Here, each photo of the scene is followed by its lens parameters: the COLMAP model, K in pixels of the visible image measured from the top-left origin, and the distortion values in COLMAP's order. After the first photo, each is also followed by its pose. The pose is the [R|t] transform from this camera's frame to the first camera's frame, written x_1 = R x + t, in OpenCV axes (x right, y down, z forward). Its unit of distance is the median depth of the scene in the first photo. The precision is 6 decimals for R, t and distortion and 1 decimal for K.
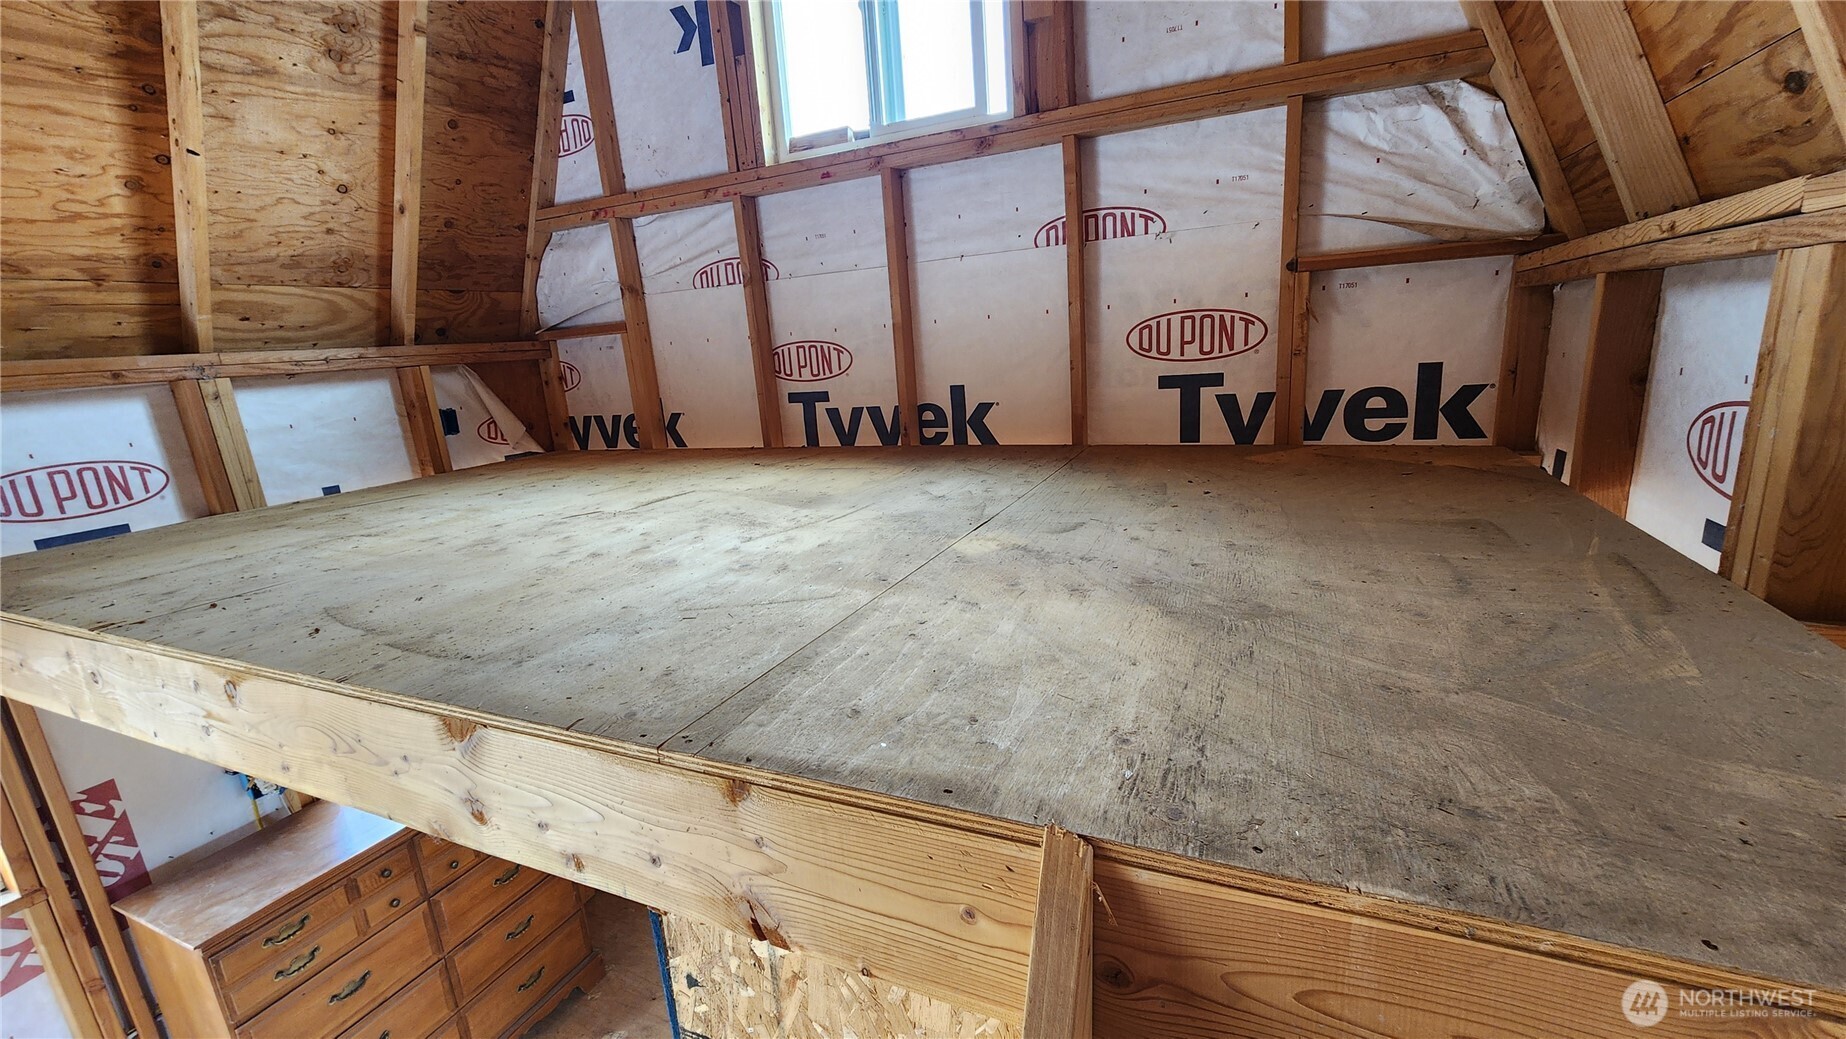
lens RADIAL K [[756.9, 0, 919.9], [0, 756.9, 522.2], [0, 0, 1]] dist [-0.003109, -0.000275]
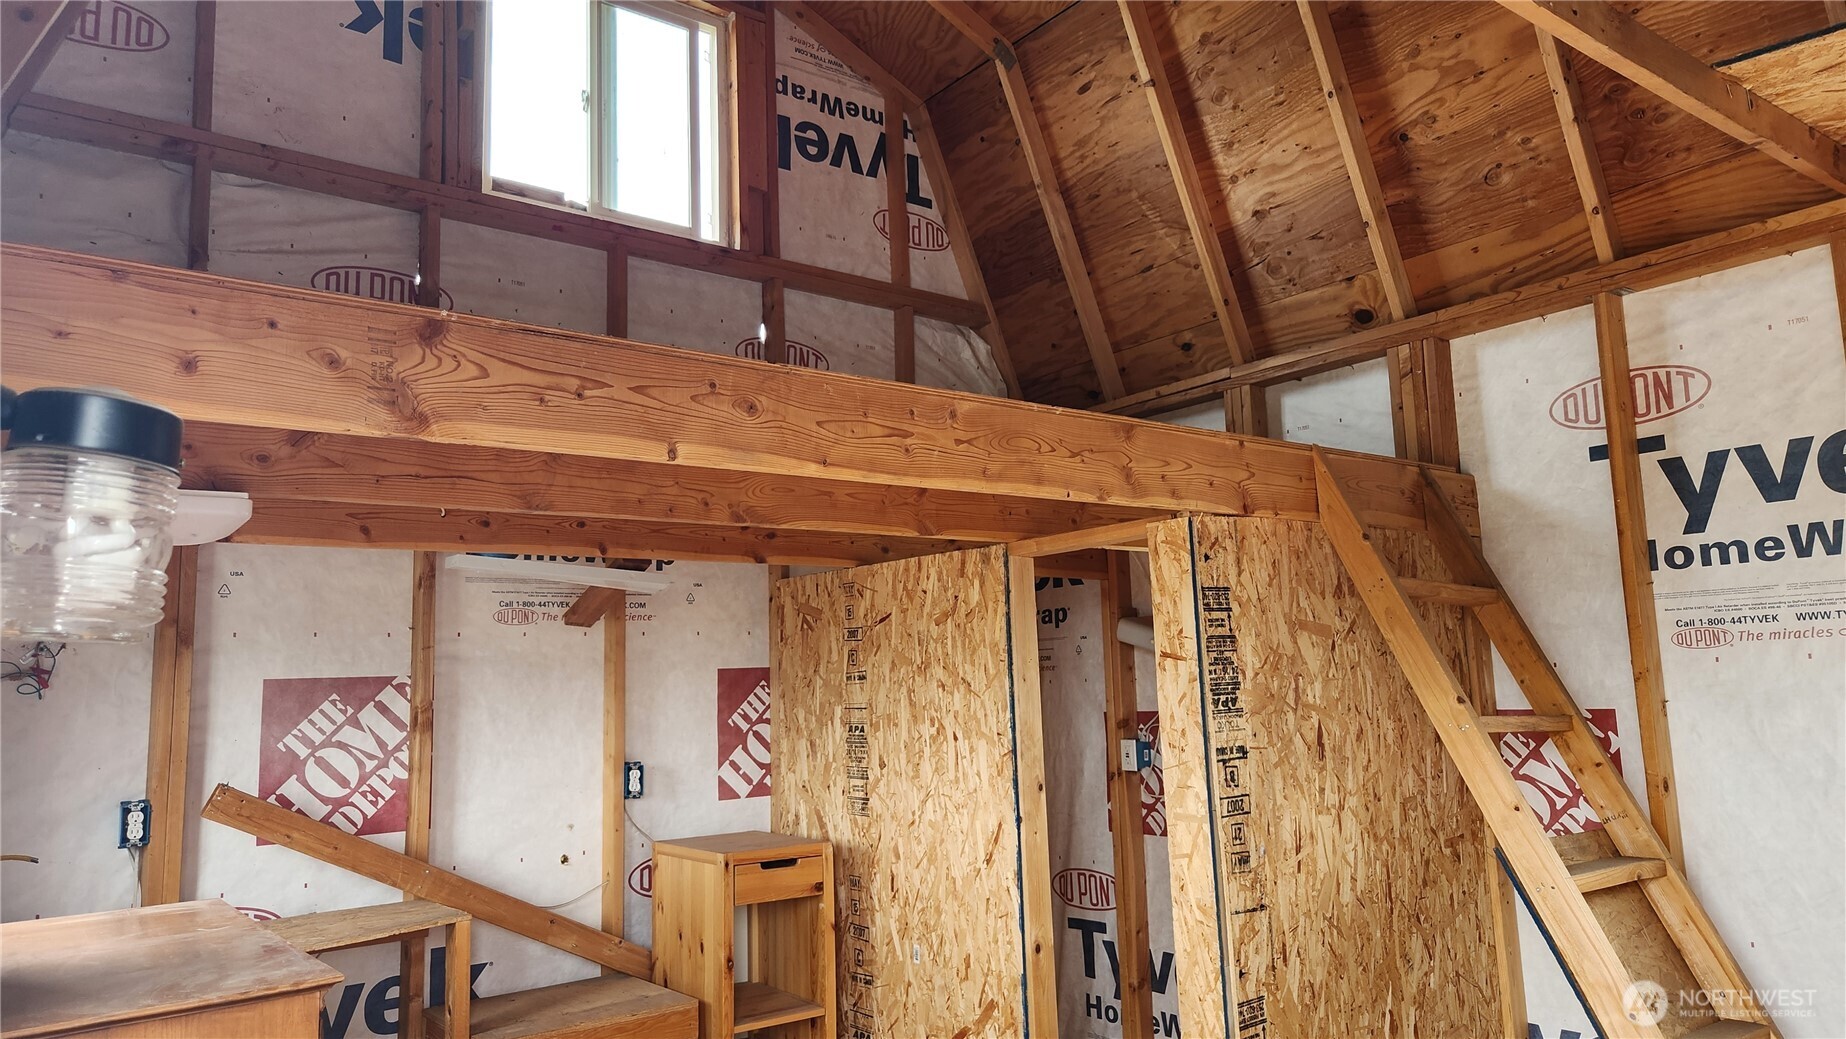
lens RADIAL K [[1228.2, 0, 922.6], [0, 1228.2, 518.2], [0, 0, 1]] dist [0.032429, -0.004493]
pose [[0.458387, 0.173572, 0.871639, -1.057366], [0.209707, 0.931928, -0.295860, 0.385020], [-0.863658, 0.318407, 0.390784, 0.096557]]
